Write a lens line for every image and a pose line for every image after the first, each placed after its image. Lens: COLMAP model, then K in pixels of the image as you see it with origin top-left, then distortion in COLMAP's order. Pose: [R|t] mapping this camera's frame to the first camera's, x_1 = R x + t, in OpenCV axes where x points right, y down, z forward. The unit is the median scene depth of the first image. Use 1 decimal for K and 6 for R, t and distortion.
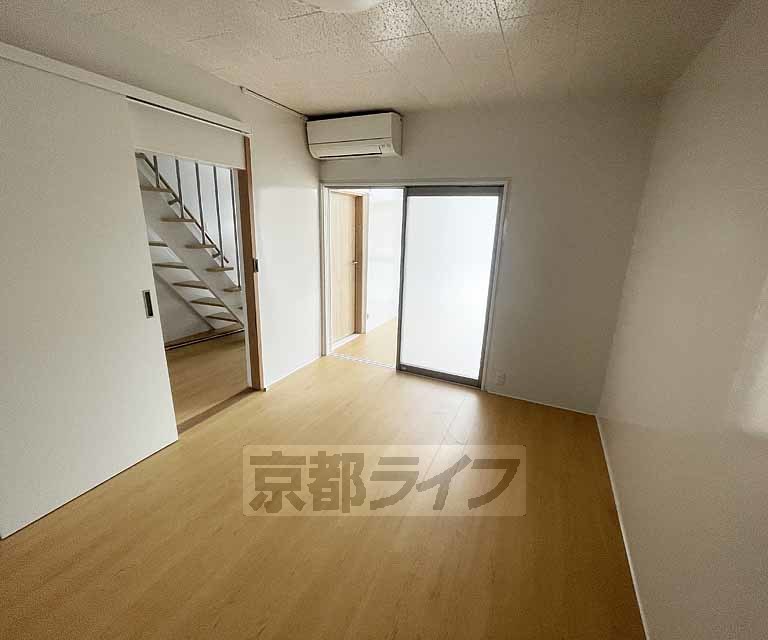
lens RADIAL K [[357.1, 0, 384.0], [0, 357.1, 320.0], [0, 0, 1]] dist [0.001056, 0.000243]
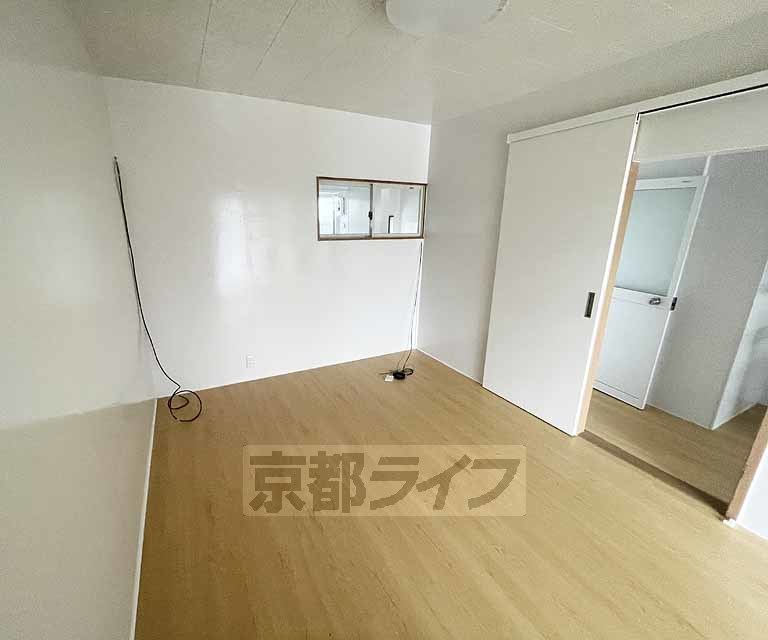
lens RADIAL K [[357.1, 0, 384.0], [0, 357.1, 320.0], [0, 0, 1]] dist [0.001056, 0.000243]
pose [[-0.593609, 0.182836, -0.783709, 0.520031], [-0.245833, 0.886101, 0.392927, -0.247416], [0.766286, 0.425906, -0.481050, 0.933273]]
